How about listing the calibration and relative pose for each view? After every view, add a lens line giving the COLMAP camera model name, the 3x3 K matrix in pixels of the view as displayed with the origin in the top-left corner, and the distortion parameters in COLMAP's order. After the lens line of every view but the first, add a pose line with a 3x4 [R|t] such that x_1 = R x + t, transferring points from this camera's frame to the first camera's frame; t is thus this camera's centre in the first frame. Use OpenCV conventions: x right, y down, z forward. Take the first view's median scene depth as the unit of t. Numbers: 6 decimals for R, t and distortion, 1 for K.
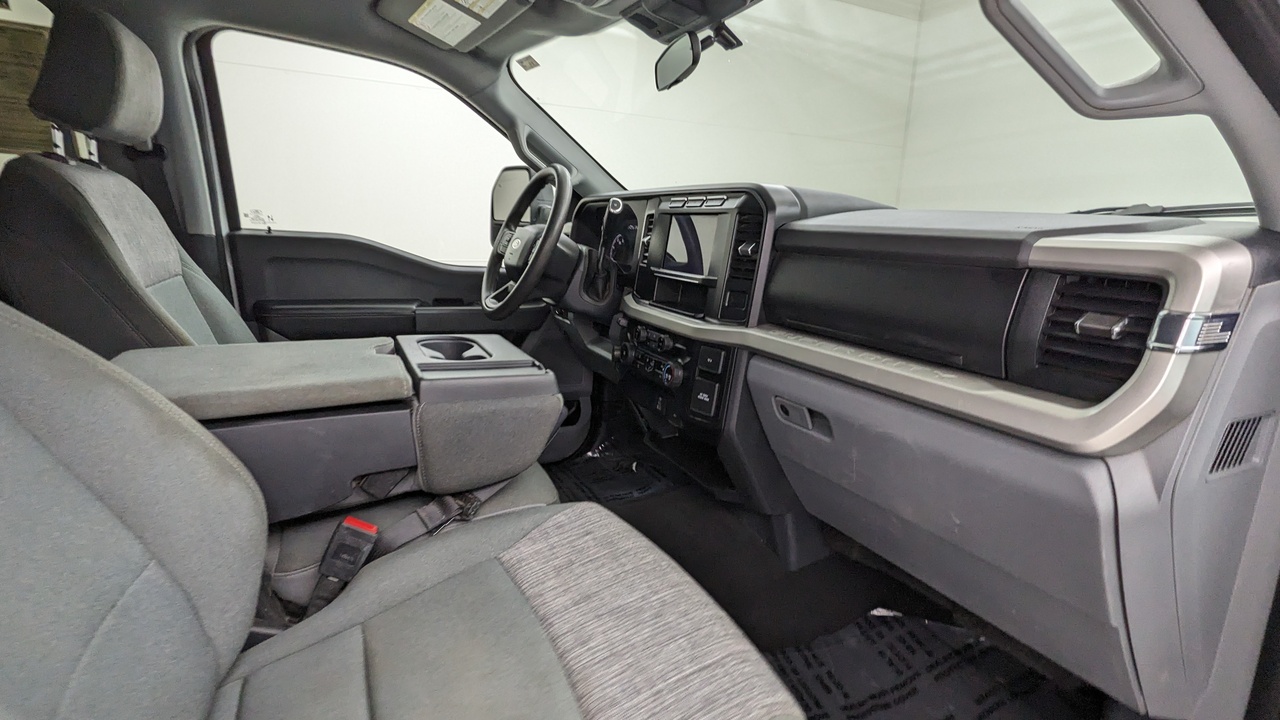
lens RADIAL K [[623.0, 0, 644.5], [0, 623.0, 359.8], [0, 0, 1]] dist [0.002002, -0.000800]
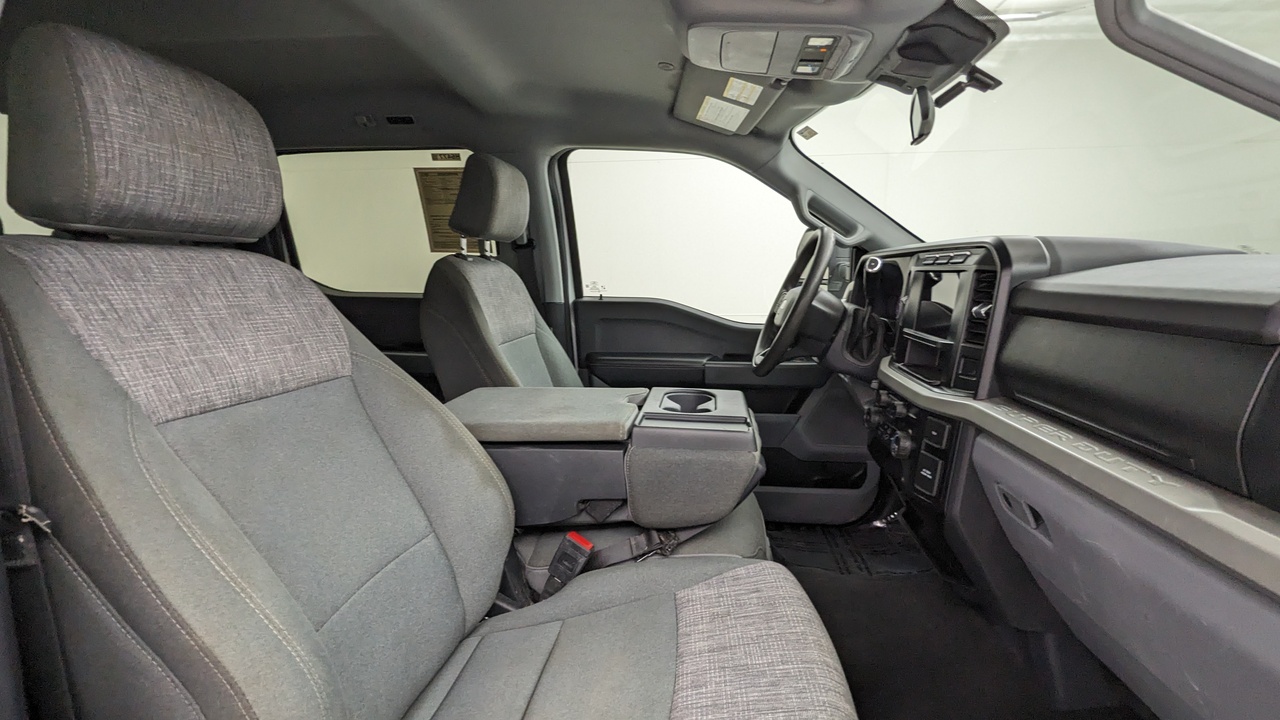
lens RADIAL K [[629.6, 0, 640.0], [0, 629.6, 360.0], [0, 0, 1]] dist [0.003195, -0.000412]
pose [[0.834028, 0.029689, -0.550923, 0.254057], [-0.073867, 0.995570, -0.058174, -0.020681], [0.546755, 0.089214, 0.832526, -0.001604]]
